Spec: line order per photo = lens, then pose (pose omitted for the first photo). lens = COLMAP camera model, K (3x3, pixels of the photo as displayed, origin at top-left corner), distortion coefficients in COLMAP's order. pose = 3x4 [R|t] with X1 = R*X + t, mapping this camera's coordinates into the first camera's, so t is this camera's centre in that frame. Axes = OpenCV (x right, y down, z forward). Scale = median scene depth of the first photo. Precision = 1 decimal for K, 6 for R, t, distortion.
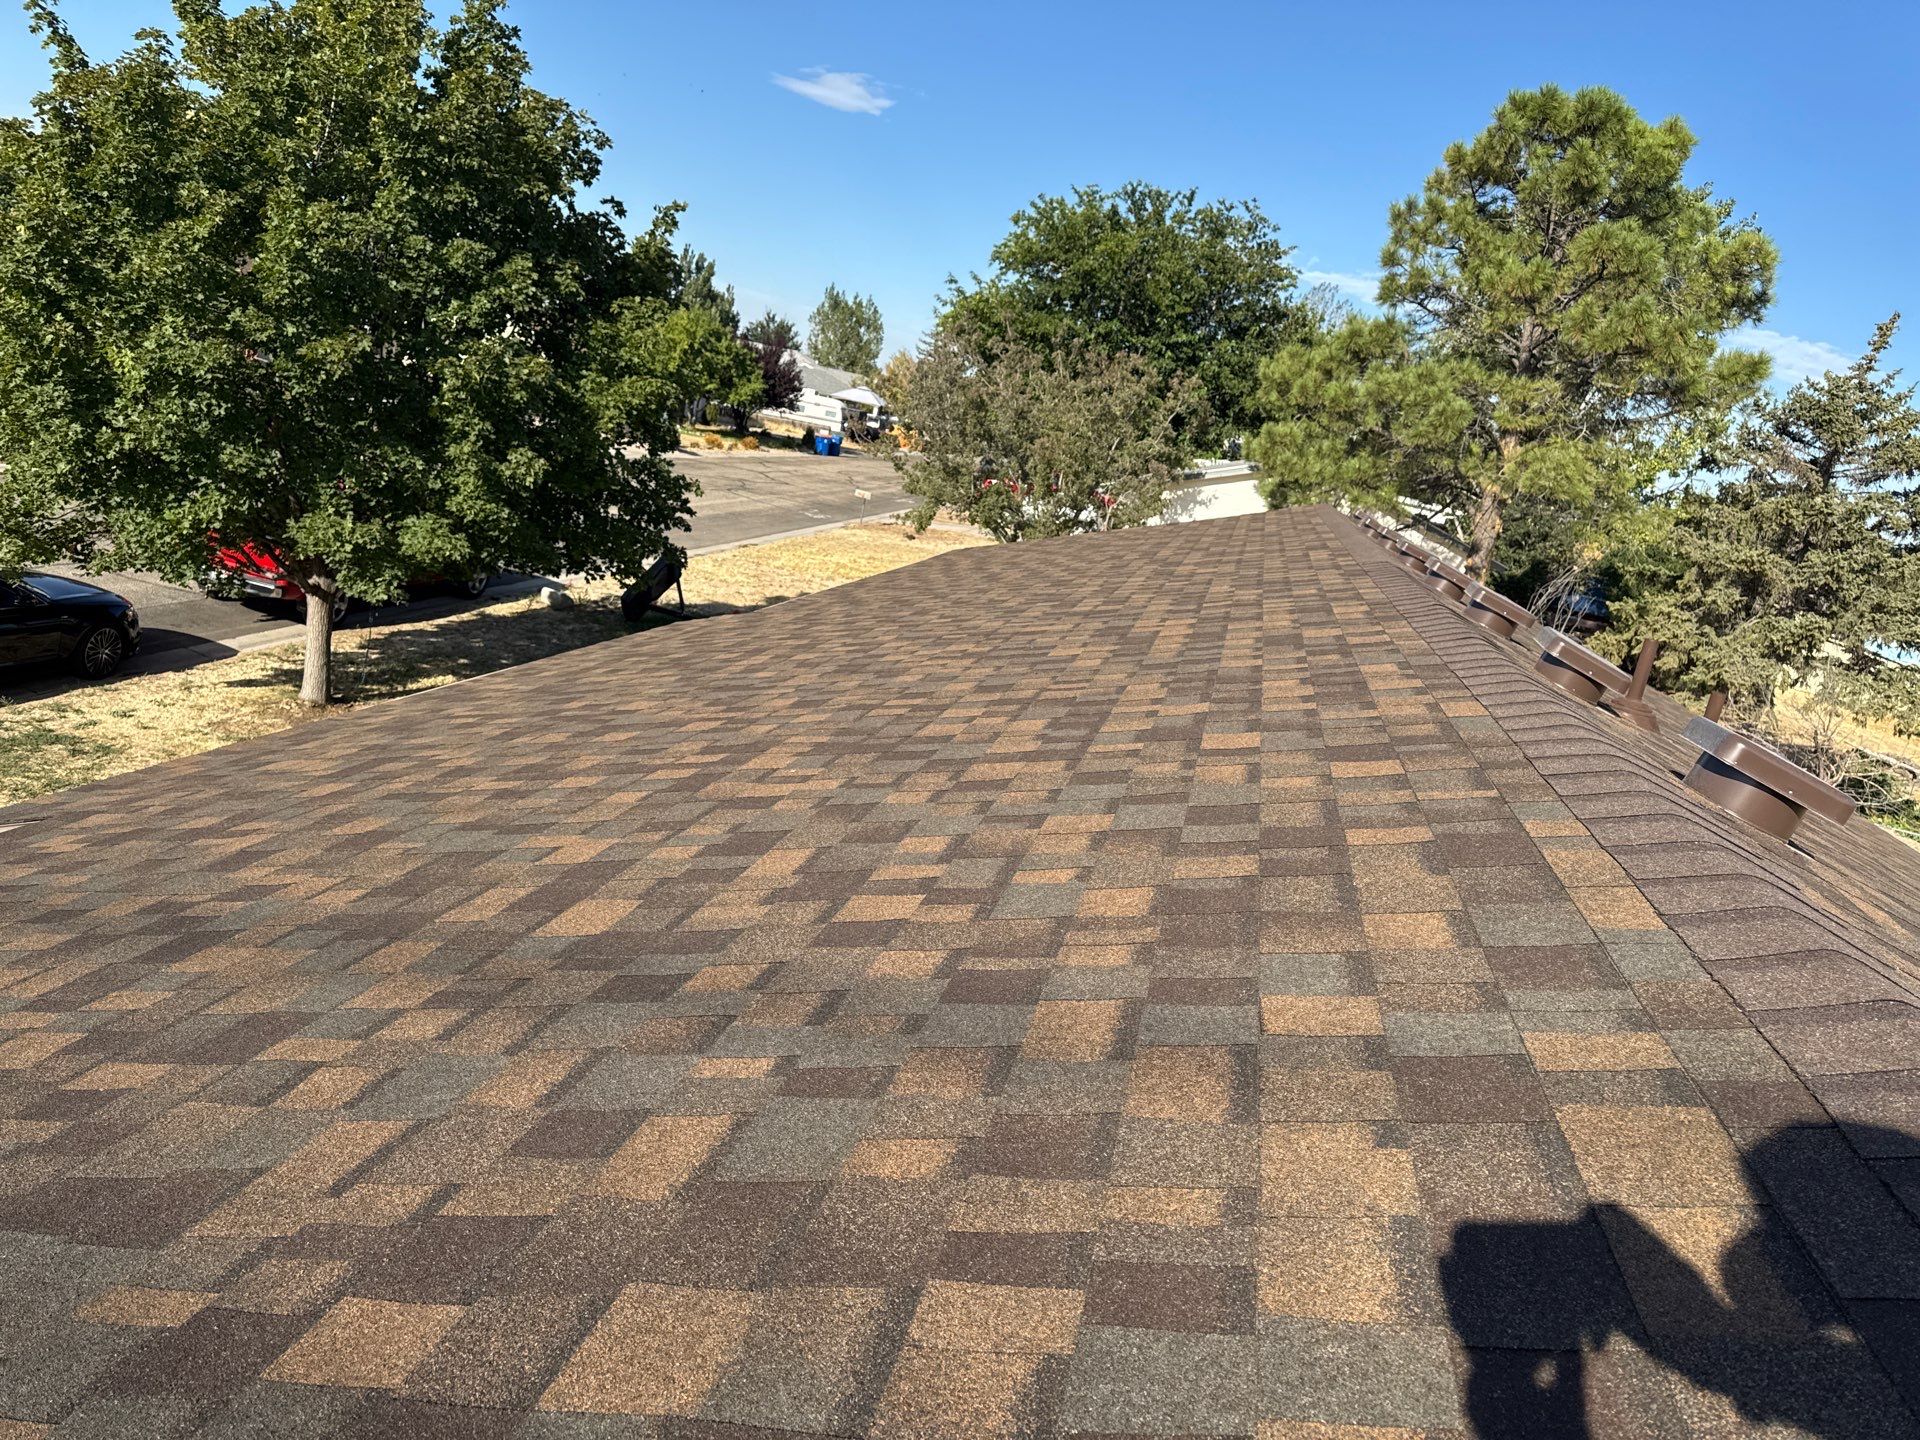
lens RADIAL K [[1366.9, 0, 960.0], [0, 1366.9, 720.0], [0, 0, 1]] dist [0.049856, -0.041500]
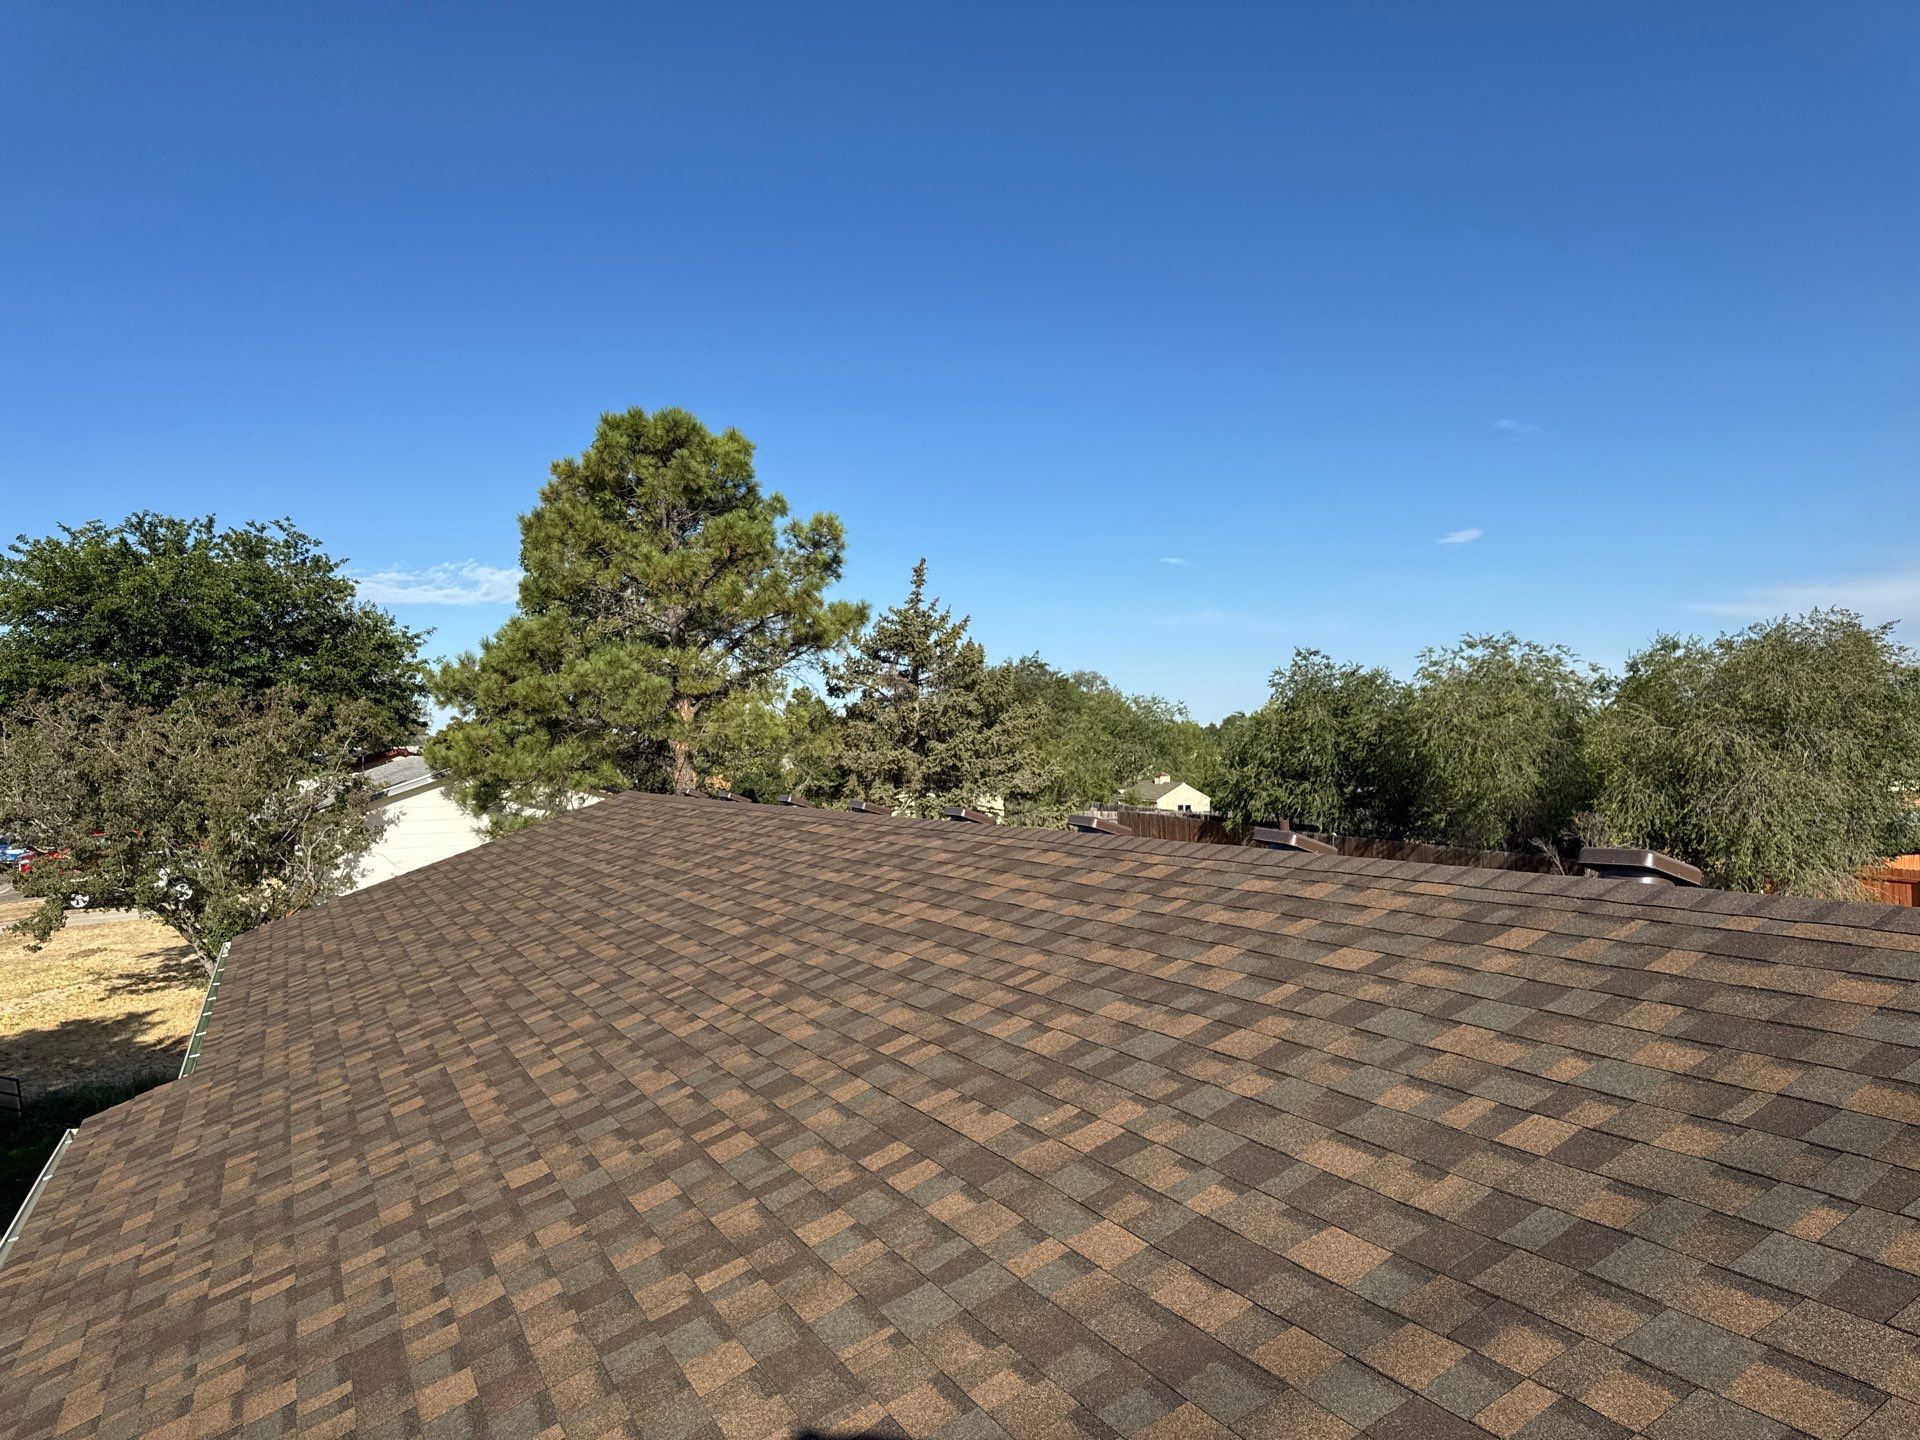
lens RADIAL K [[1344.9, 0, 960.0], [0, 1344.9, 720.0], [0, 0, 1]] dist [0.167245, -0.293352]
pose [[0.759925, -0.196183, 0.619699, -0.131585], [0.312432, 0.946257, -0.083565, -0.032292], [-0.570000, 0.257117, 0.780378, 0.021512]]
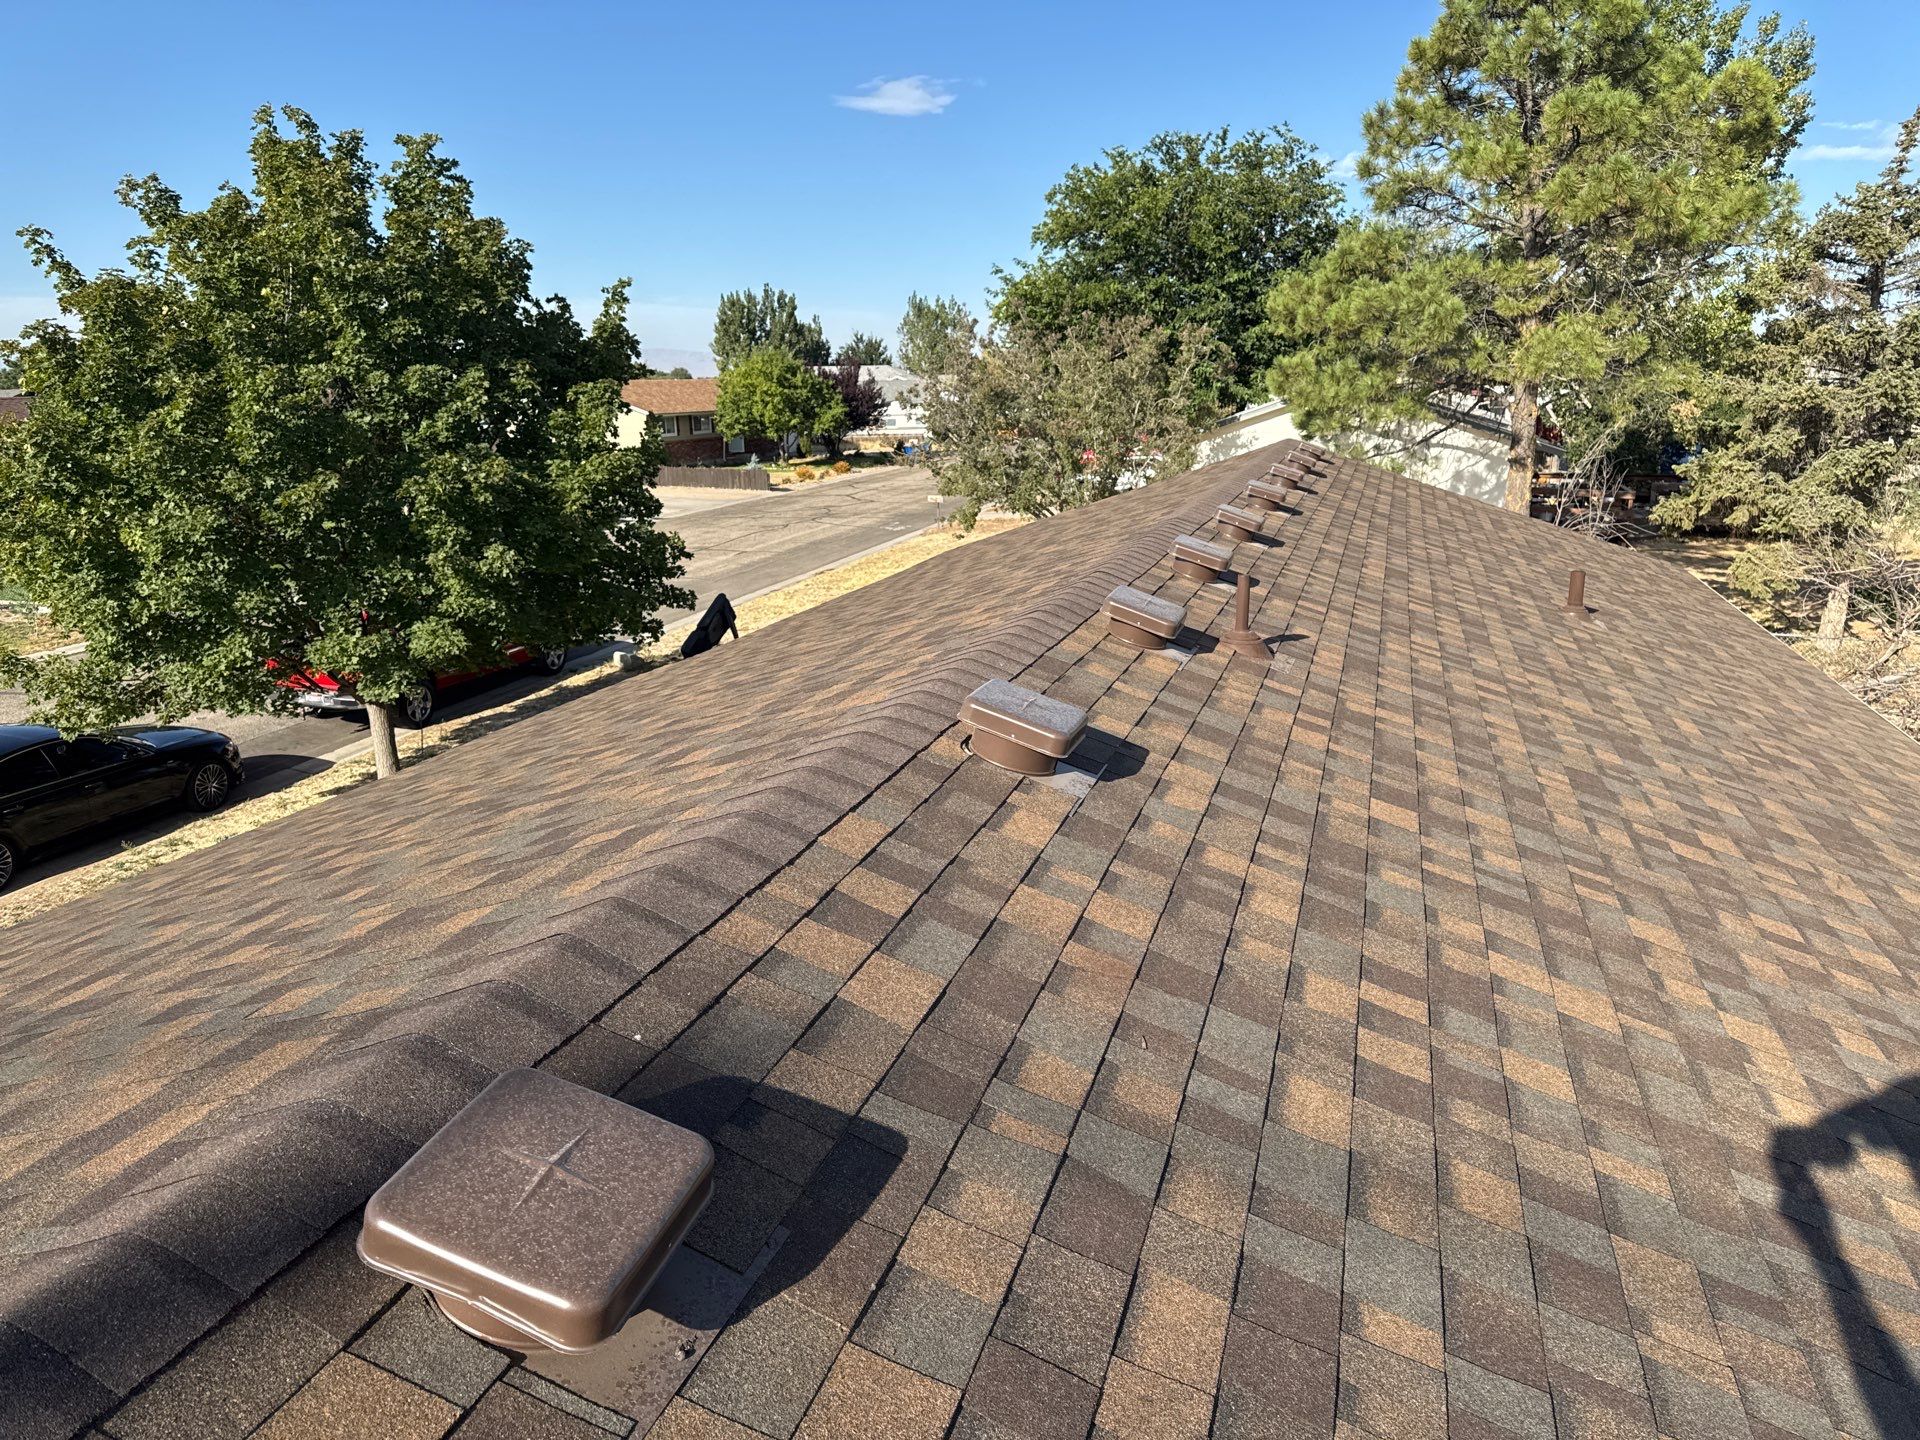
lens RADIAL K [[1366.9, 0, 960.0], [0, 1366.9, 720.0], [0, 0, 1]] dist [0.049856, -0.041500]
pose [[0.976704, -0.173789, -0.125884, 0.091094], [0.174932, 0.984578, -0.002001, 0.004861], [0.124290, -0.020066, 0.992043, -0.027512]]
